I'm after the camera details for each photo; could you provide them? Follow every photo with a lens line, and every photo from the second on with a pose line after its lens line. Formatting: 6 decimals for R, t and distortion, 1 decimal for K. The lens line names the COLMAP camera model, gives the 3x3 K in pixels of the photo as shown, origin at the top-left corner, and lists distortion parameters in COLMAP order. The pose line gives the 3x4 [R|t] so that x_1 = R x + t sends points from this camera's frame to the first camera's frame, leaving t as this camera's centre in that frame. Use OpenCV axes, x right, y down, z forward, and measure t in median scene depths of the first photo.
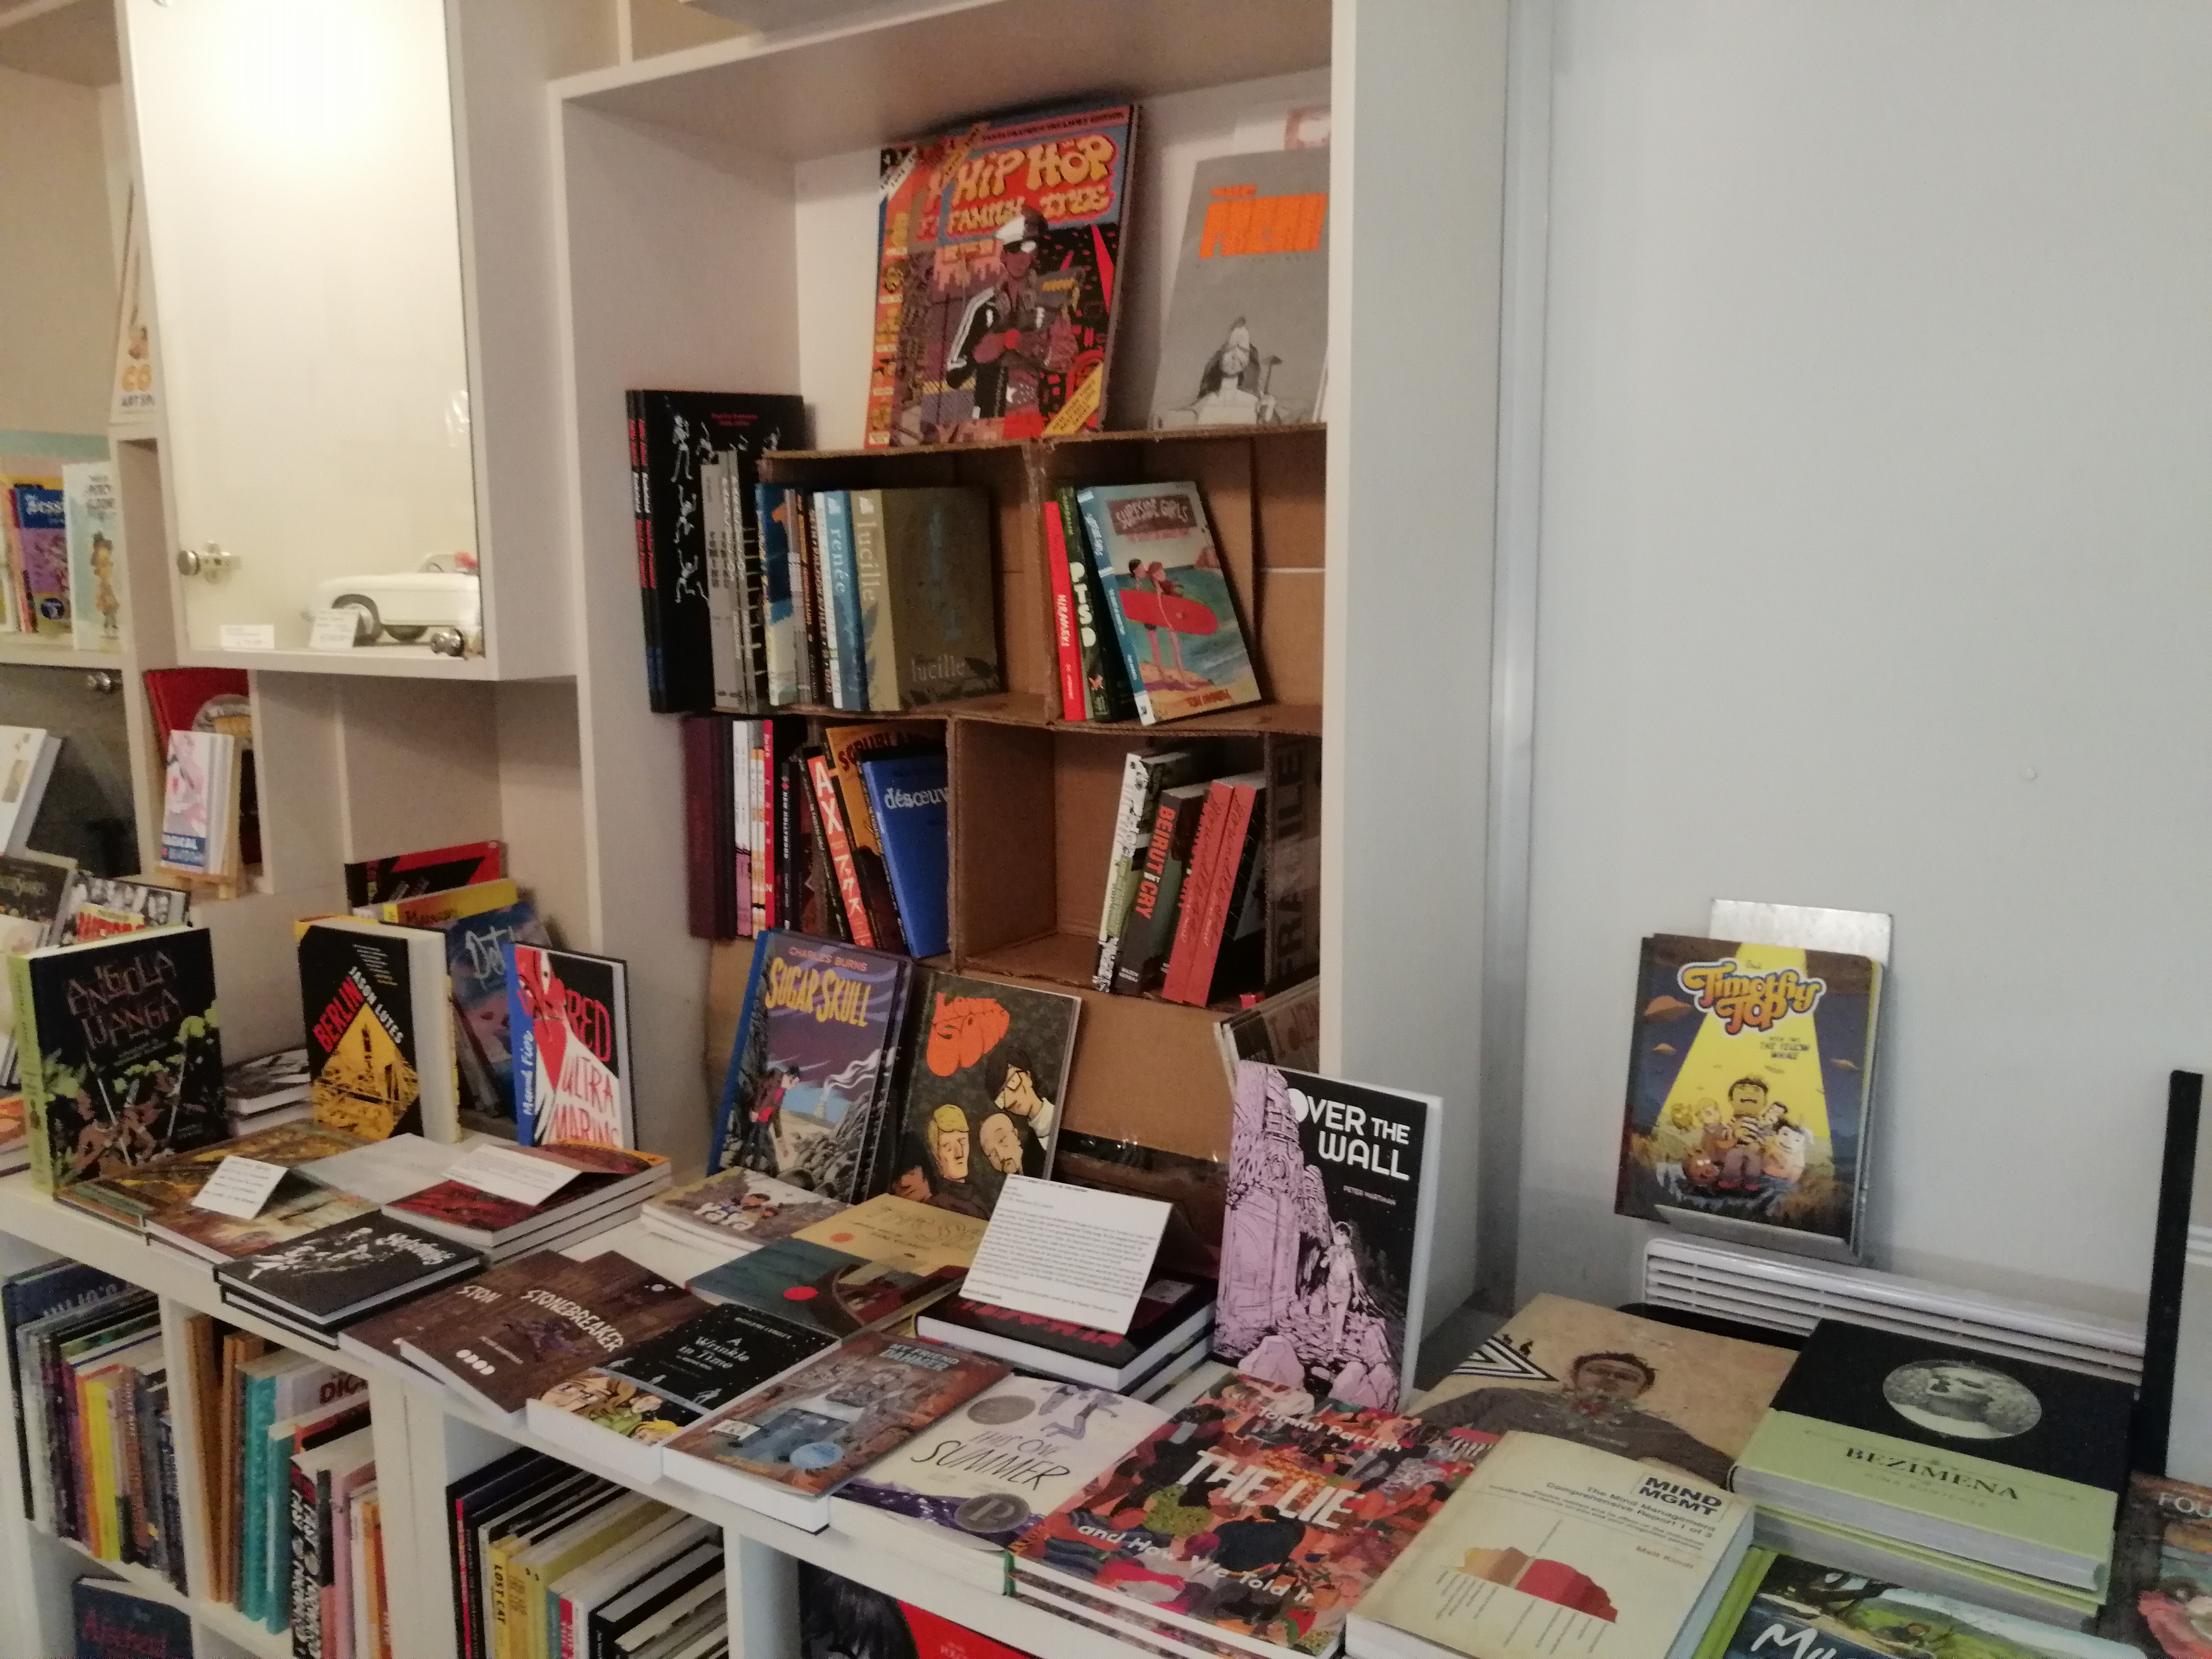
lens RADIAL K [[1730.2, 0, 1104.8], [0, 1730.2, 820.6], [0, 0, 1]] dist [-0.016819, 0.046349]
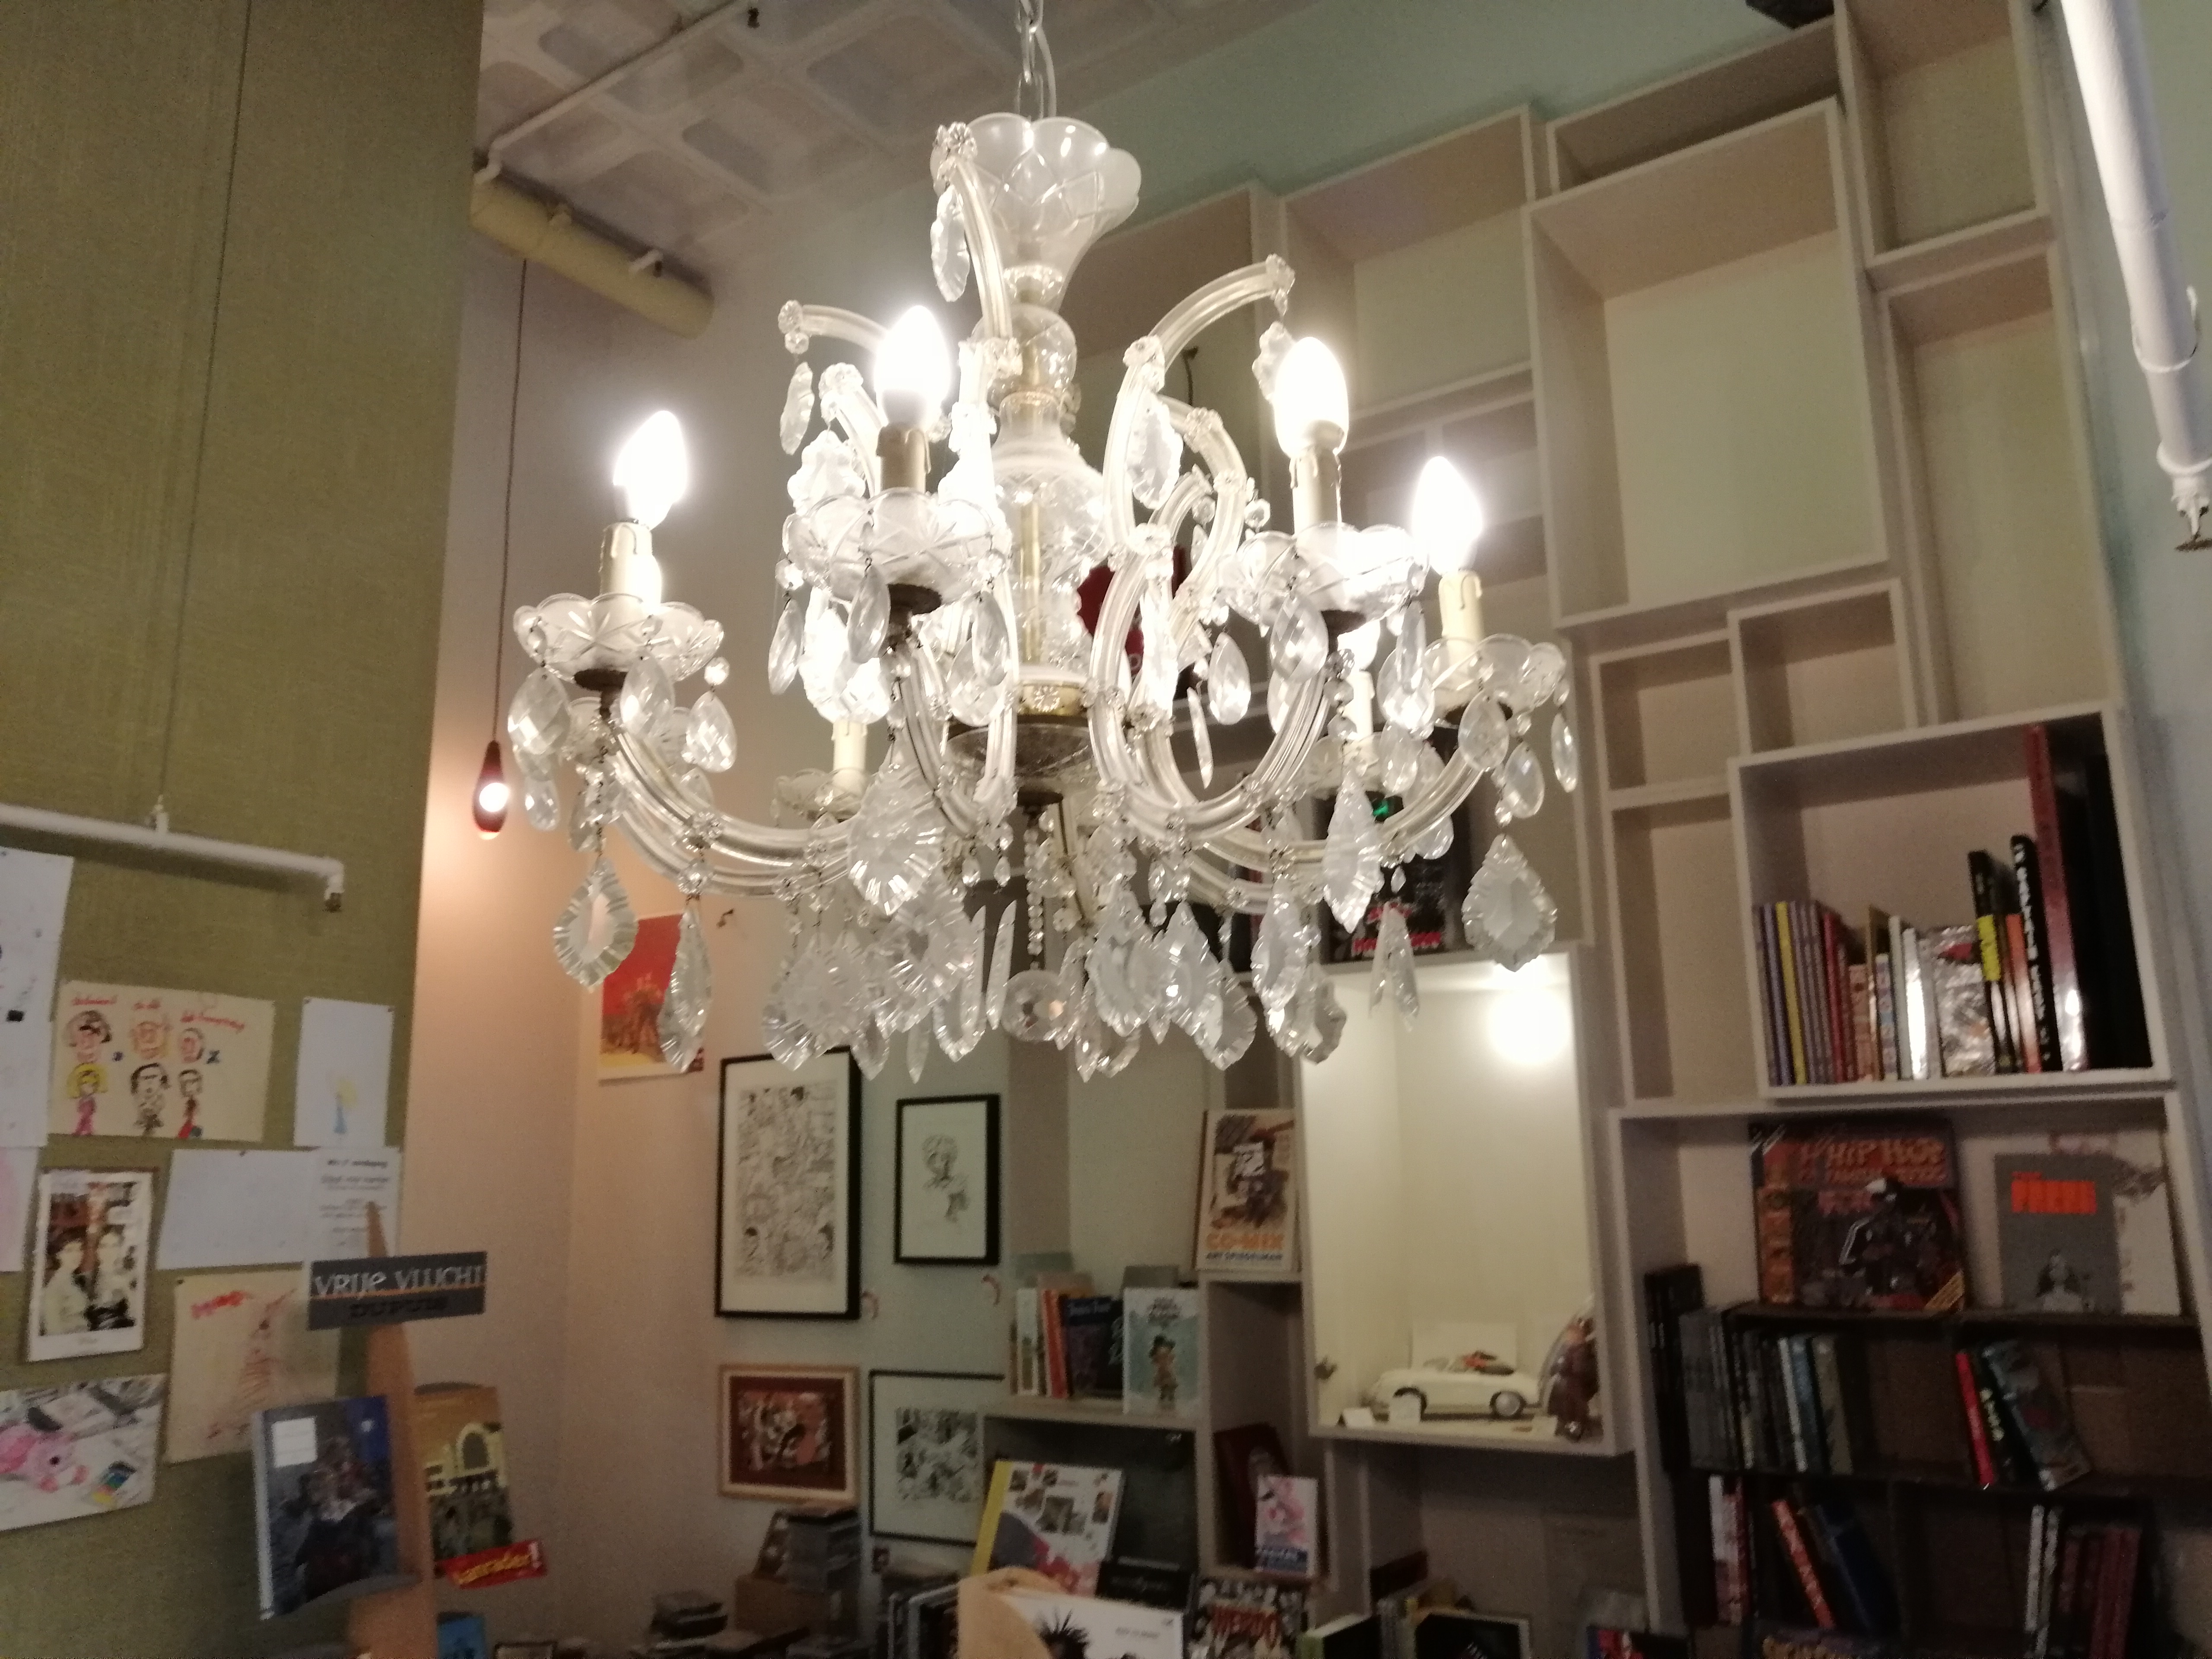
lens RADIAL K [[1730.2, 0, 1089.6], [0, 1730.2, 836.0], [0, 0, 1]] dist [-0.016819, 0.046349]
pose [[0.999307, -0.015305, -0.033928, -0.787922], [0.002266, 0.934868, -0.354988, -0.048171], [0.037152, 0.354665, 0.934255, -0.811390]]
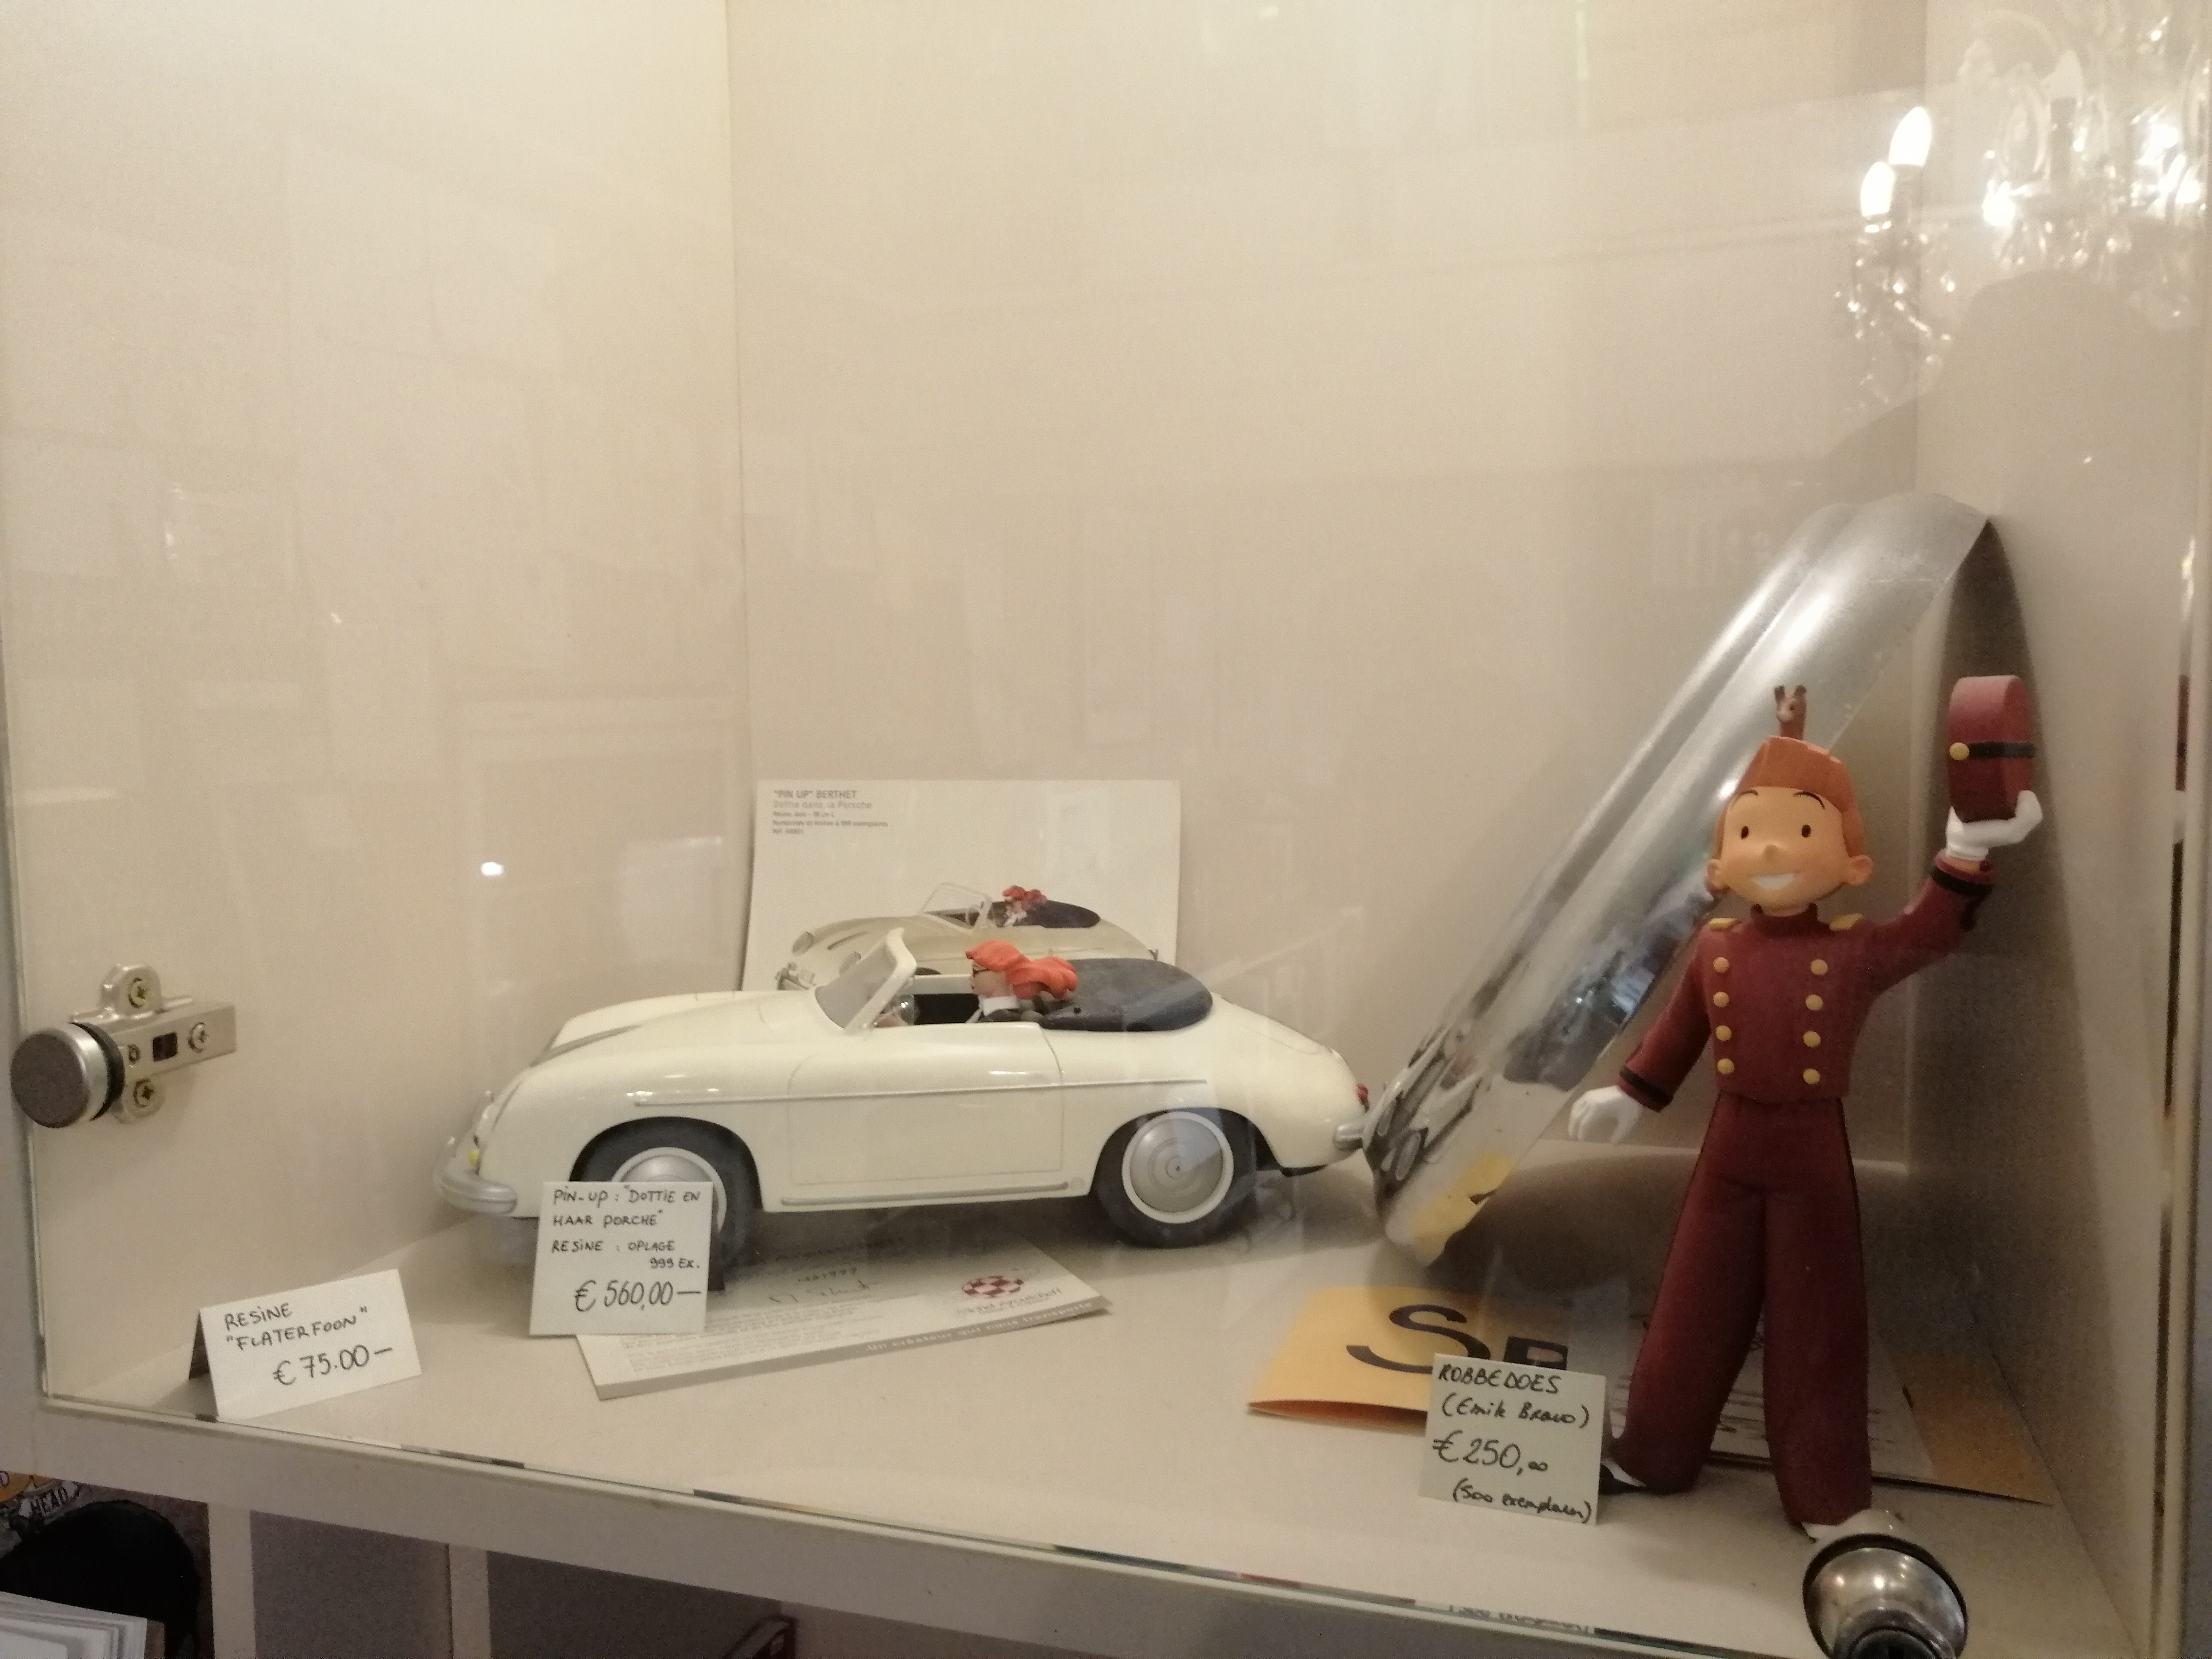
lens RADIAL K [[1730.2, 0, 1104.5], [0, 1730.2, 830.4], [0, 0, 1]] dist [-0.016819, 0.046349]
pose [[0.969197, -0.048356, 0.241494, -0.503815], [0.067529, 0.995134, -0.071754, -0.180799], [-0.236849, 0.085851, 0.967746, 0.831441]]
